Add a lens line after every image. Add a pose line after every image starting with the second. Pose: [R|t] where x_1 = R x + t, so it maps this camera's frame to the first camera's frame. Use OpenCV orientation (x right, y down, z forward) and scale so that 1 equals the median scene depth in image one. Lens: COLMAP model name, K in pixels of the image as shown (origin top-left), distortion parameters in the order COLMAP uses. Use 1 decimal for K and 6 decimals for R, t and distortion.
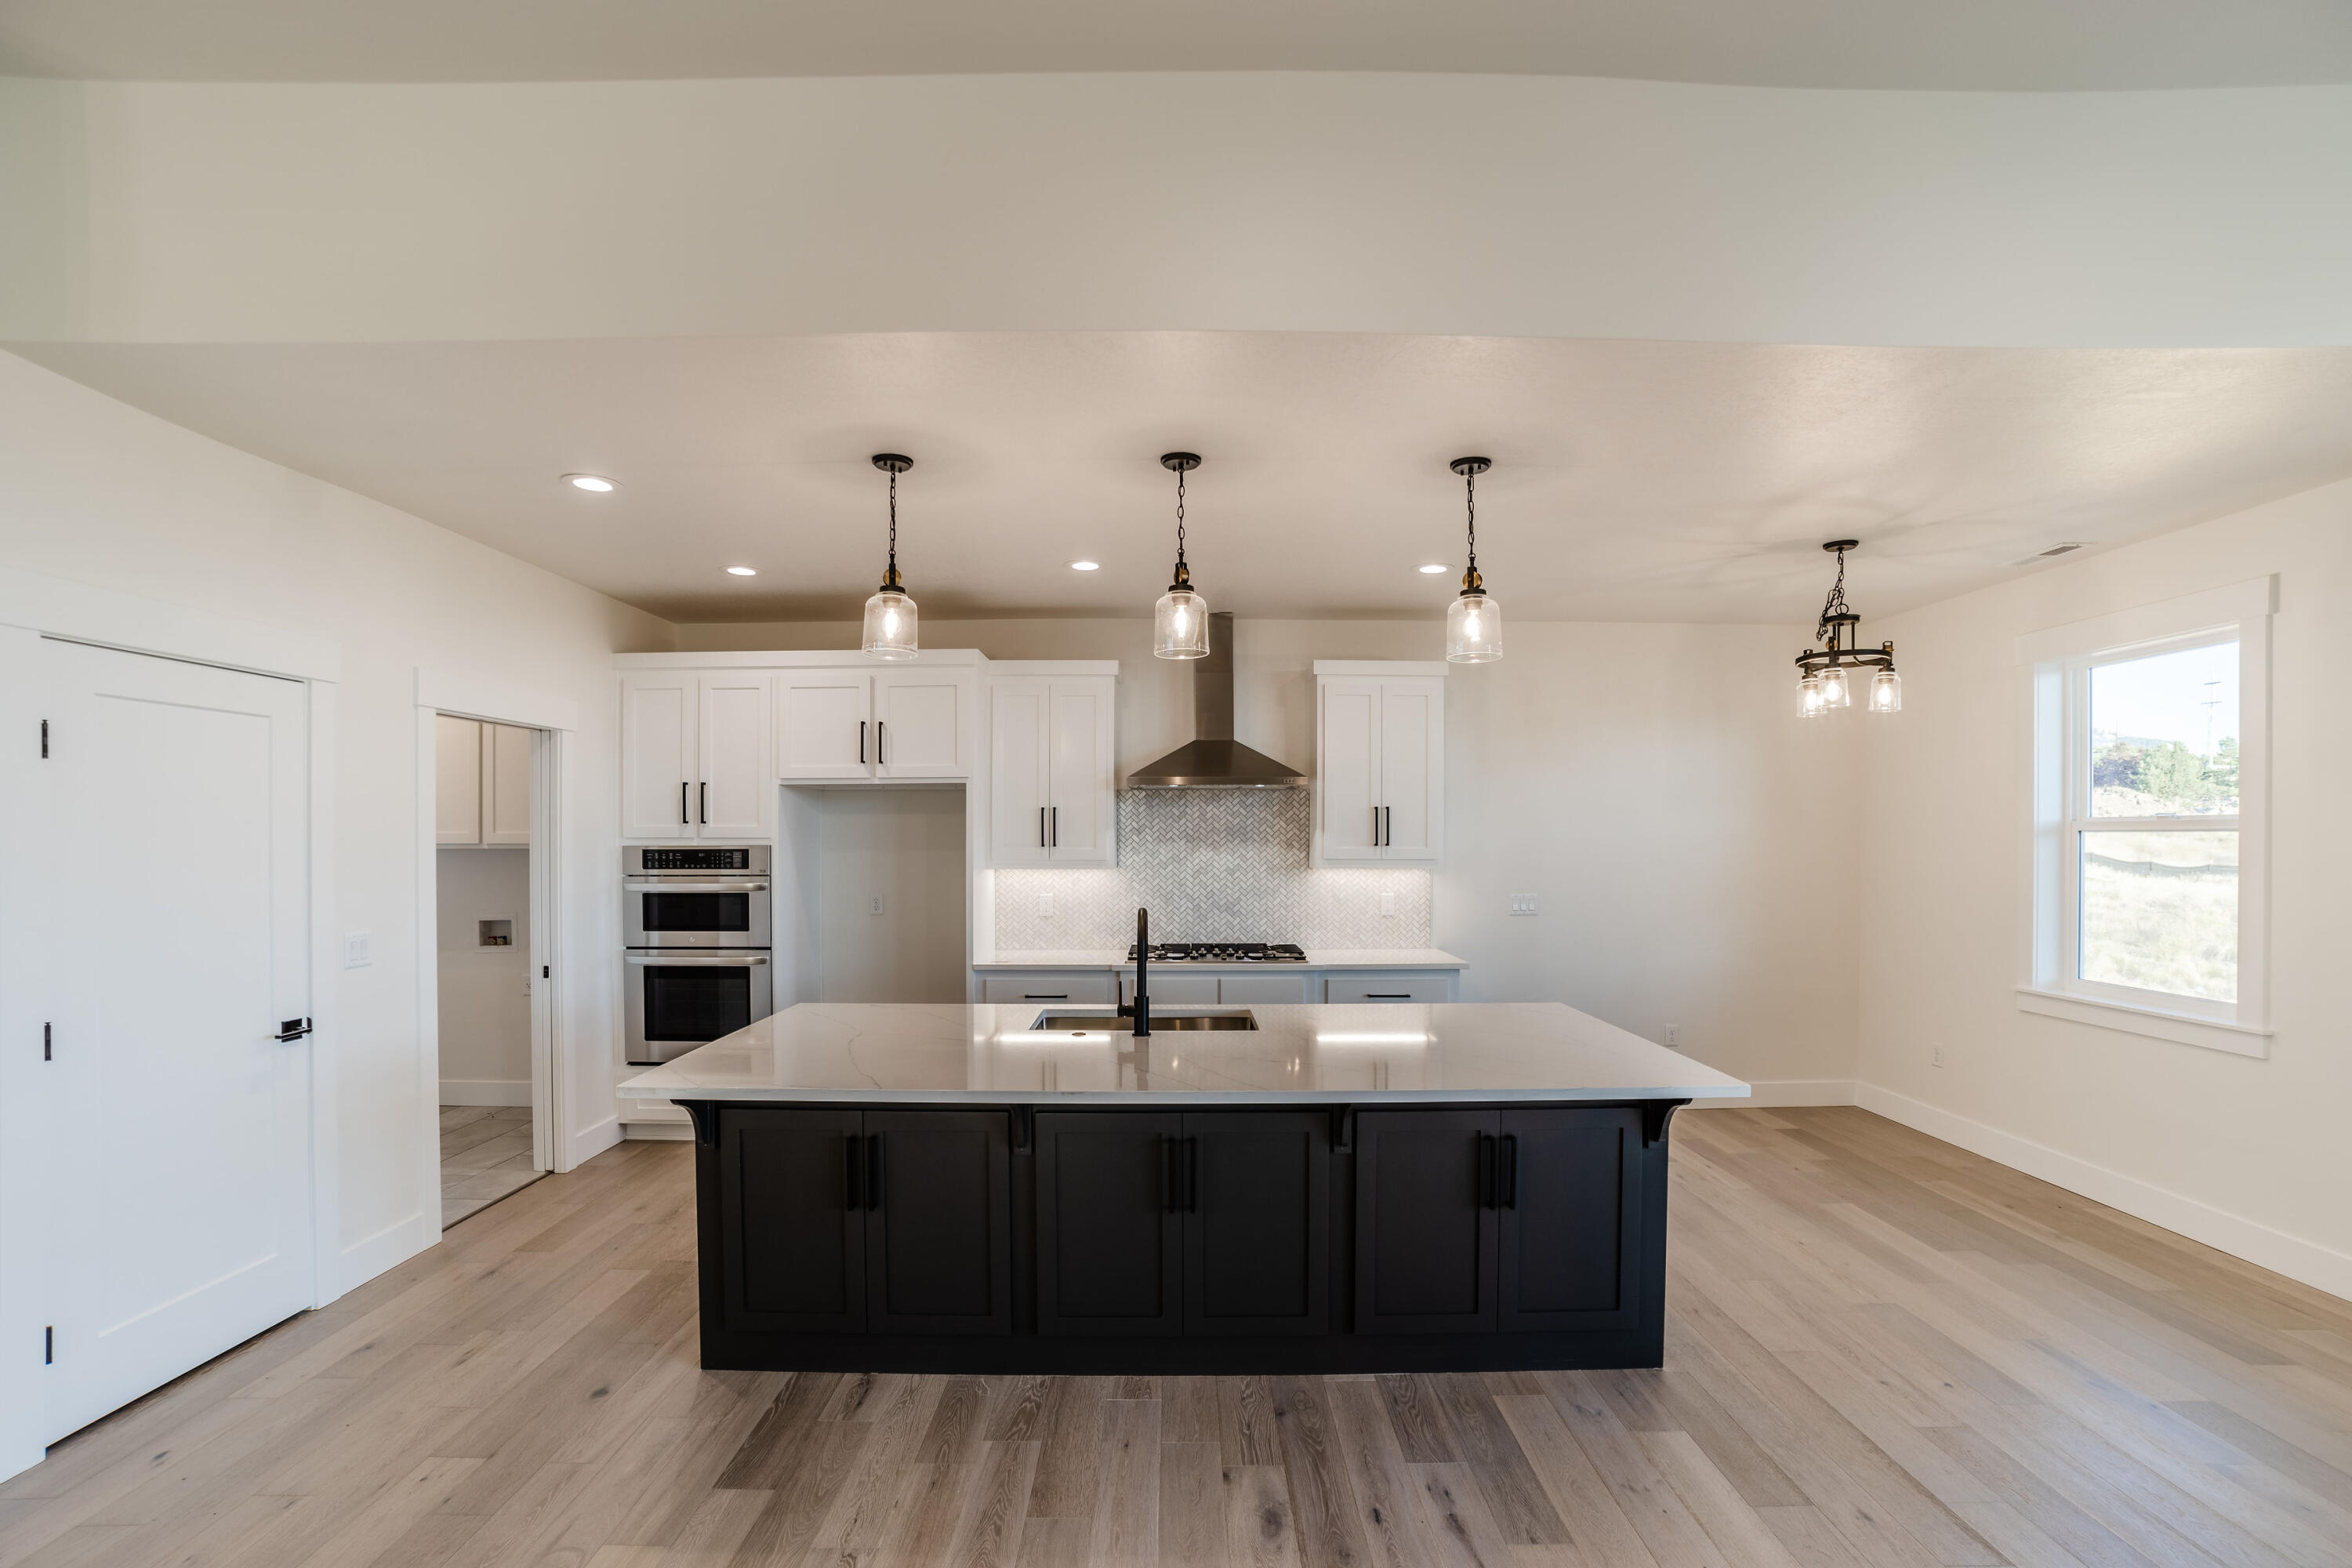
lens RADIAL K [[1035.6, 0, 1177.5], [0, 1035.6, 842.6], [0, 0, 1]] dist [-0.072166, 0.032099]
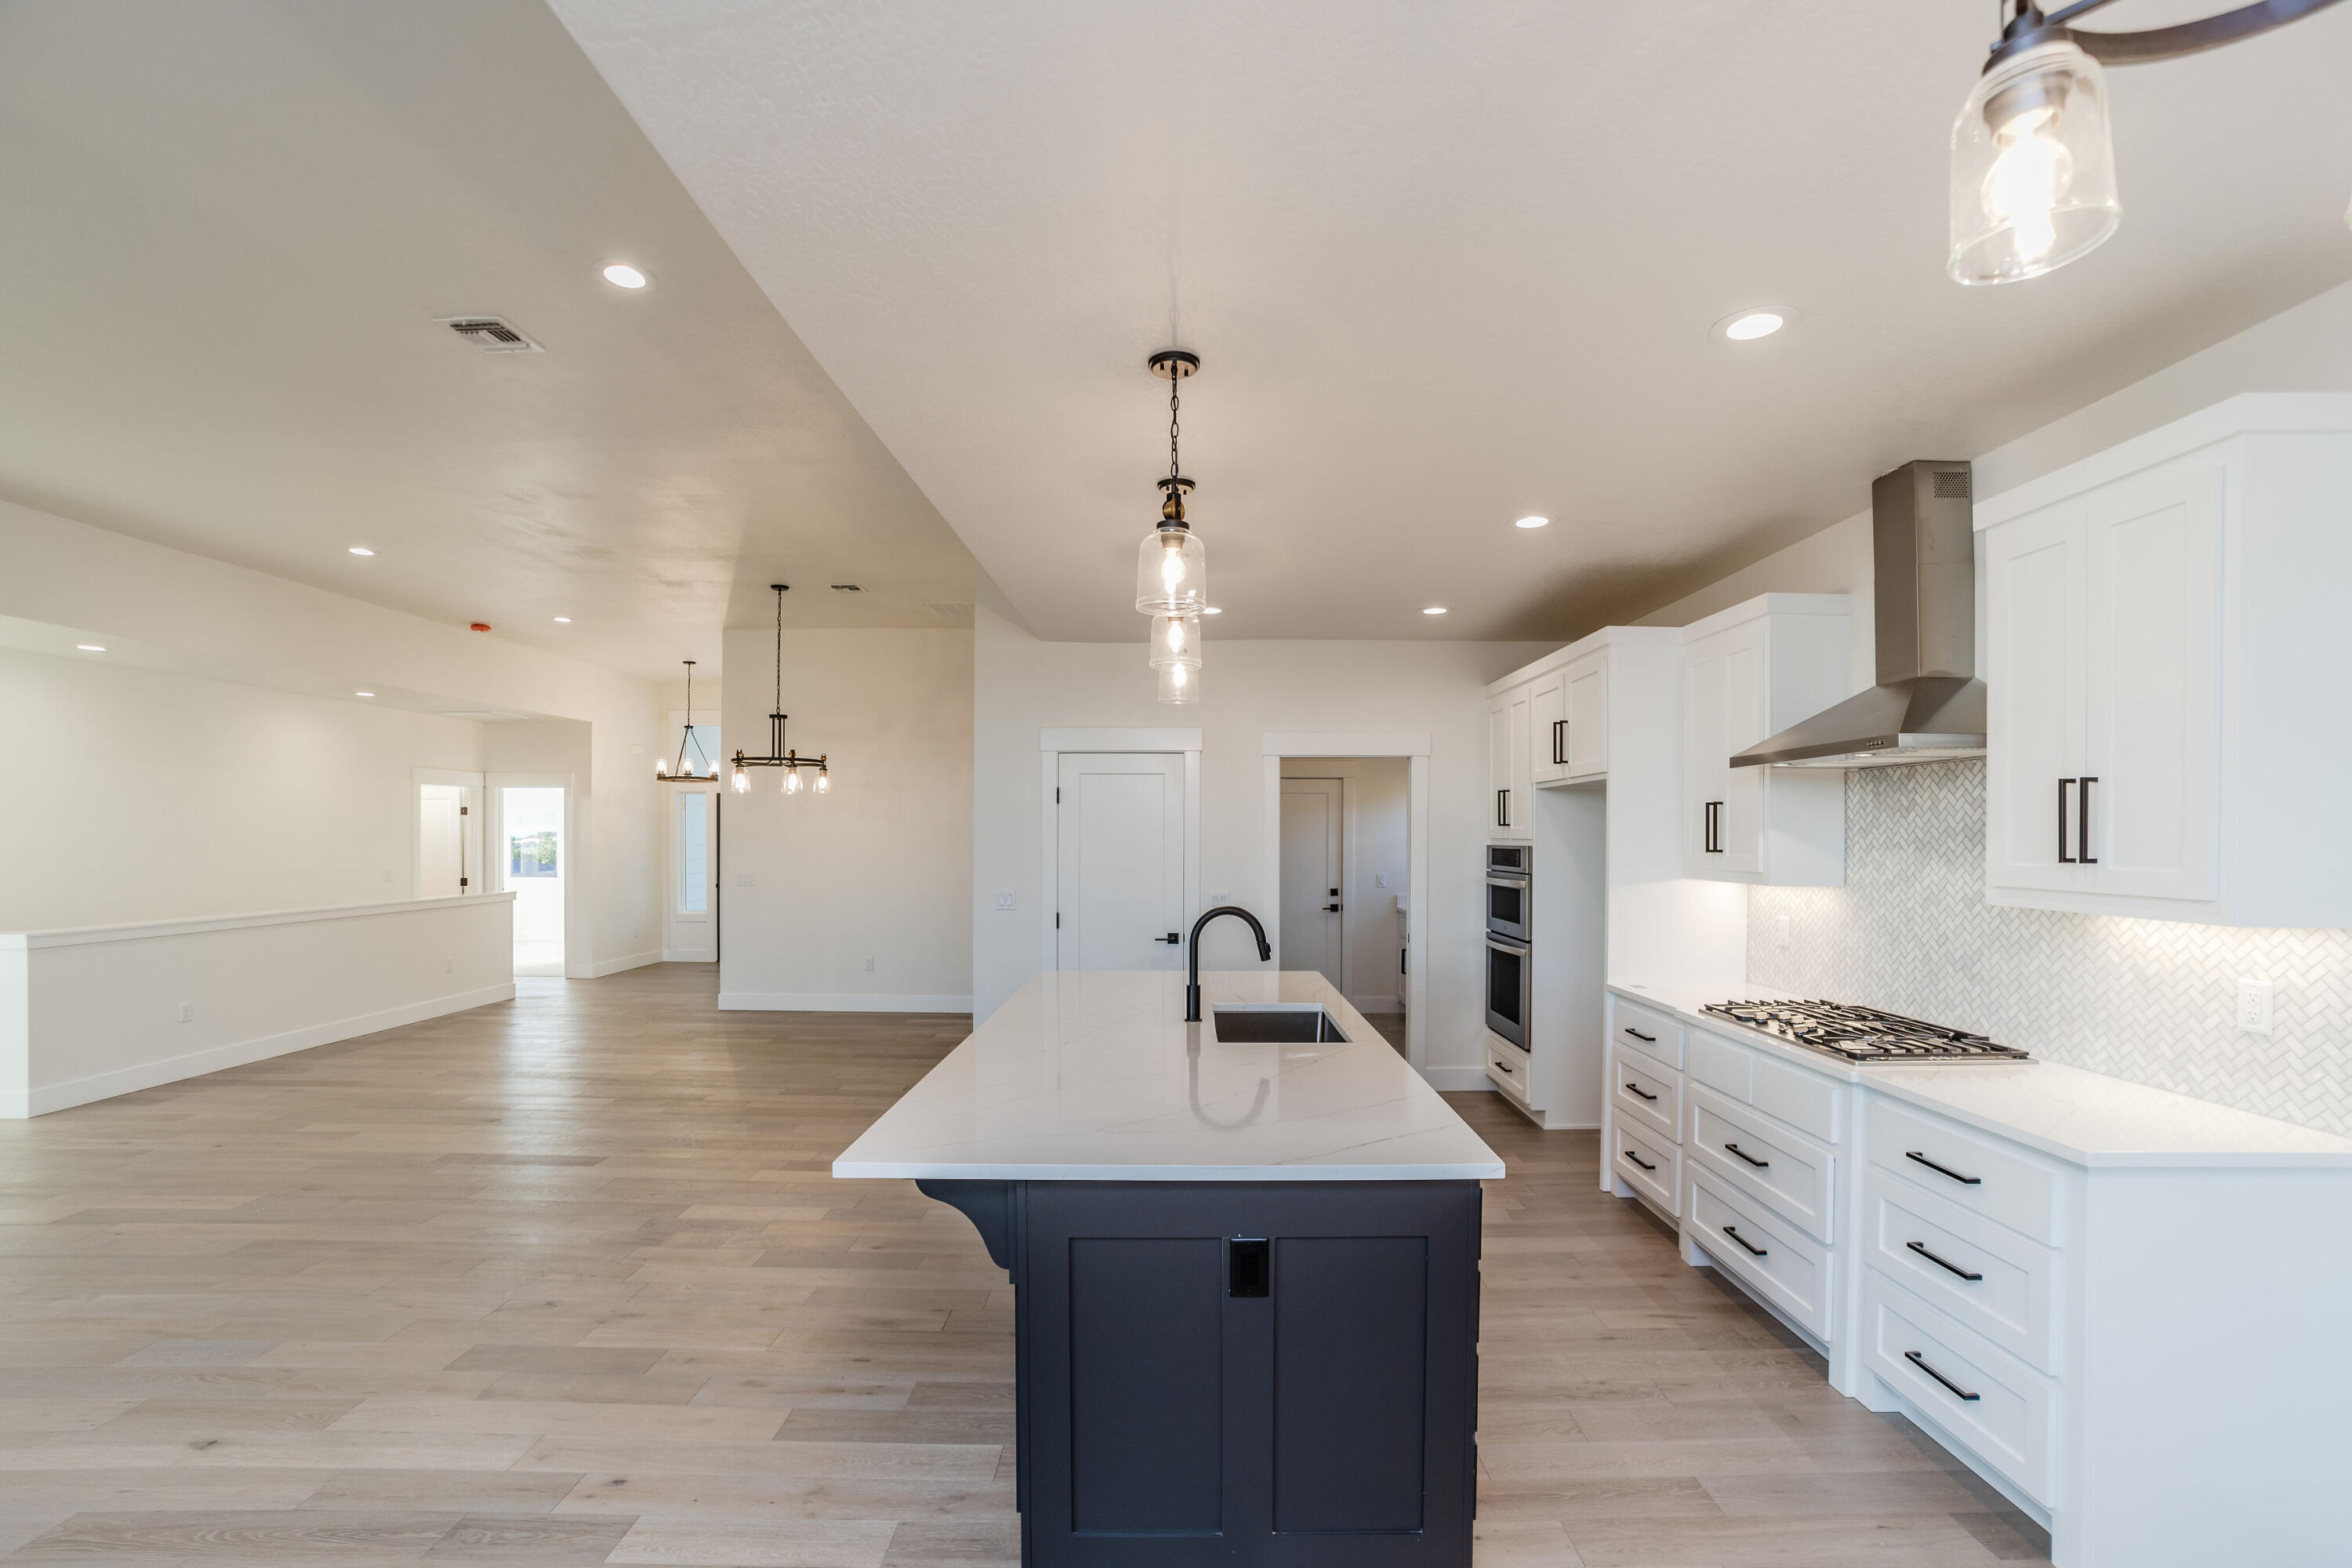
lens RADIAL K [[1036.8, 0, 1185.7], [0, 1036.8, 846.6], [0, 0, 1]] dist [-0.073778, 0.033643]
pose [[-0.002169, 0.011709, -0.999929, 0.684017], [-0.008552, 0.999895, 0.011727, -0.006479], [0.999961, 0.008576, -0.002069, 0.644530]]
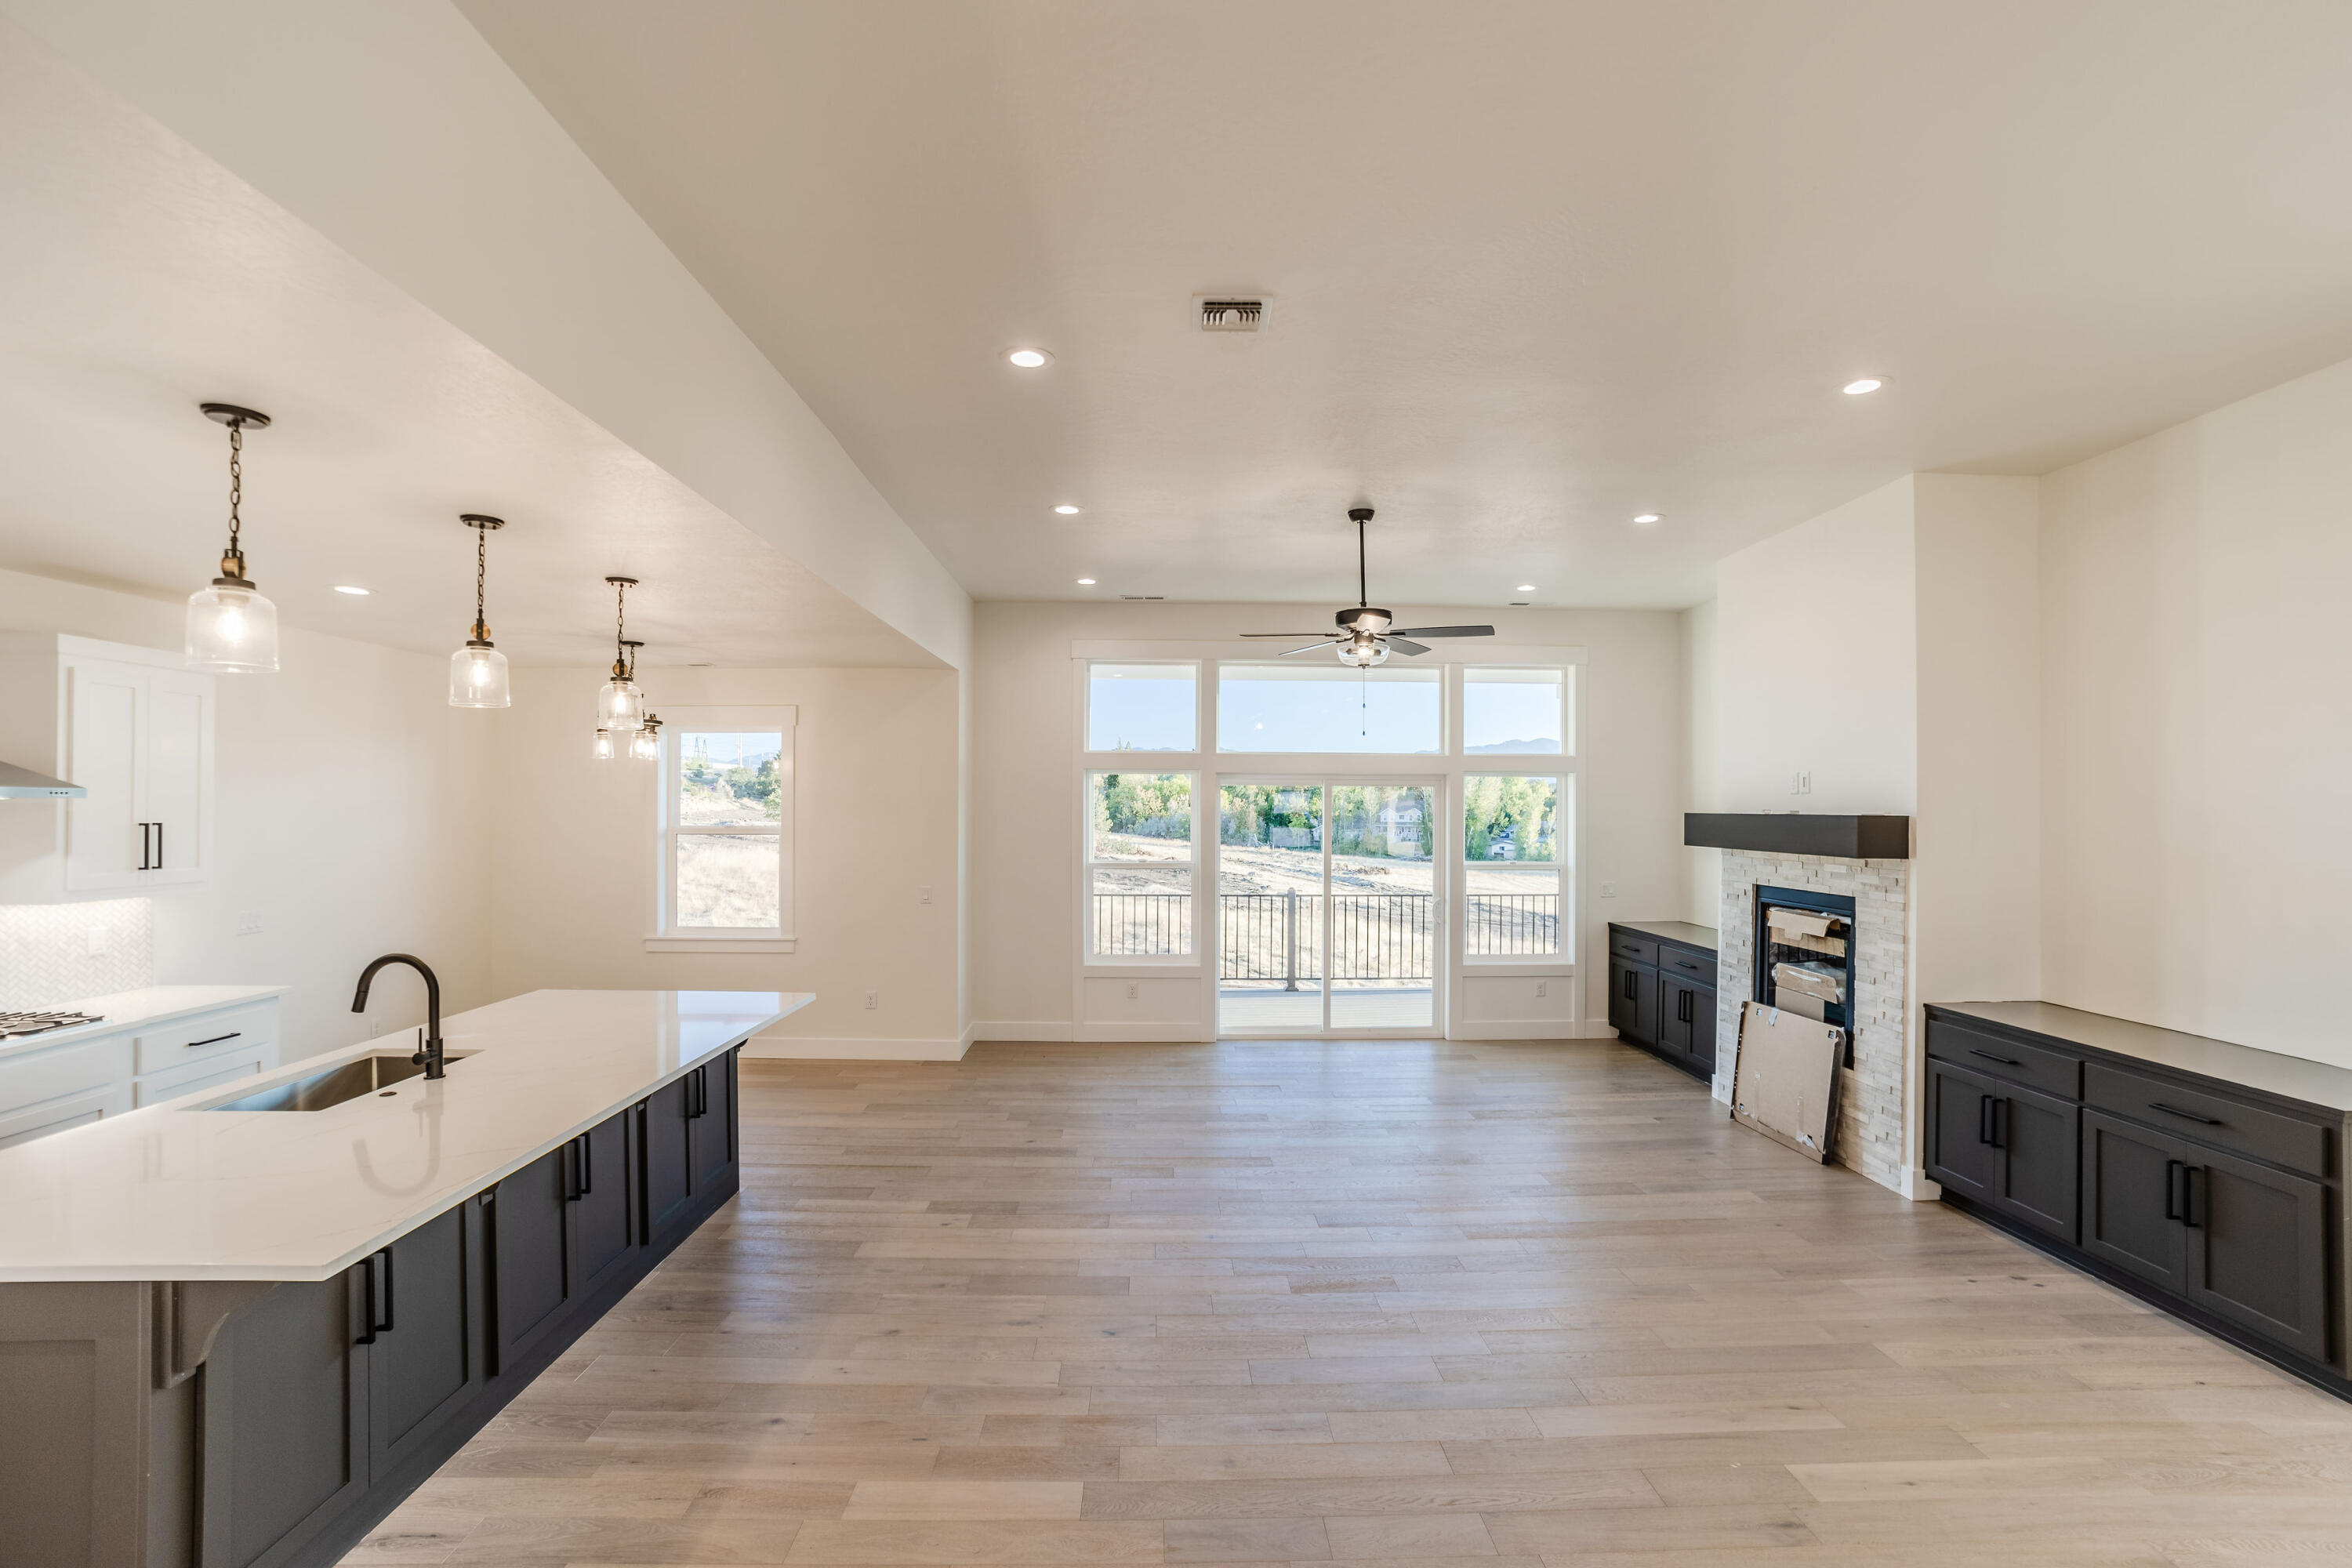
lens RADIAL K [[1048.7, 0, 1174.5], [0, 1048.7, 812.3], [0, 0, 1]] dist [-0.049090, 0.000496]
pose [[-0.018687, -0.007411, 0.999798, -0.666750], [0.003201, 0.999967, 0.007472, -0.049935], [-0.999820, 0.003340, -0.018663, 0.195426]]
